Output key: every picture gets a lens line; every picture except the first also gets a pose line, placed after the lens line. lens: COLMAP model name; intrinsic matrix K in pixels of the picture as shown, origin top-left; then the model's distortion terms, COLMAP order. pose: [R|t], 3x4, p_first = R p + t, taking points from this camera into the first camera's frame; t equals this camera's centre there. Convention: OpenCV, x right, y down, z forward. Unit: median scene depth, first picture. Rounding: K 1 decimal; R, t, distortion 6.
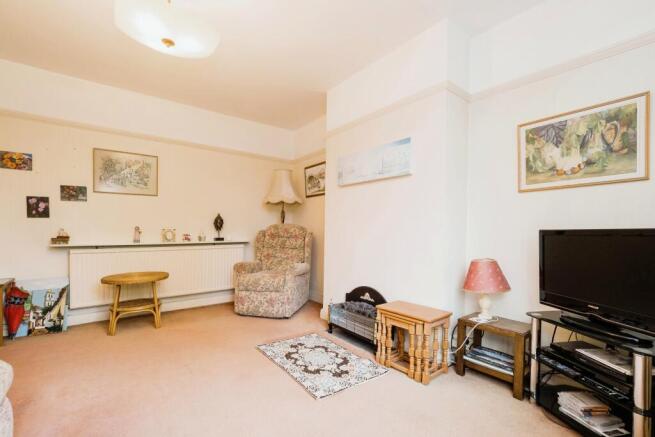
lens RADIAL K [[281.4, 0, 335.4], [0, 281.4, 232.7], [0, 0, 1]] dist [-0.004934, -0.001187]
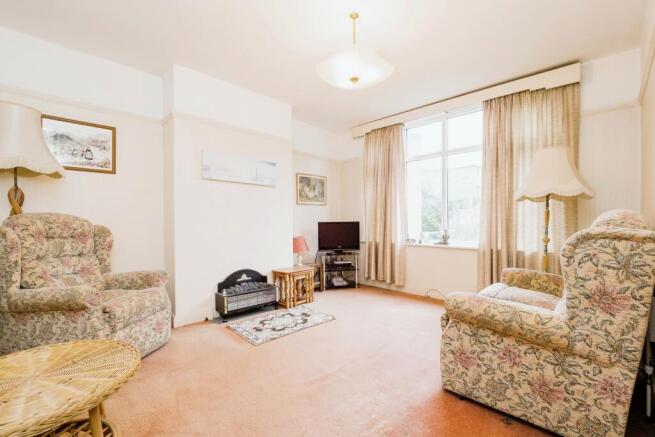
lens RADIAL K [[281.4, 0, 327.0], [0, 281.4, 221.0], [0, 0, 1]] dist [-0.004934, -0.001187]
pose [[-0.100429, -0.004943, 0.994932, -1.035499], [0.008705, 0.999945, 0.005846, -0.020446], [-0.994906, 0.009248, -0.100380, 0.692639]]
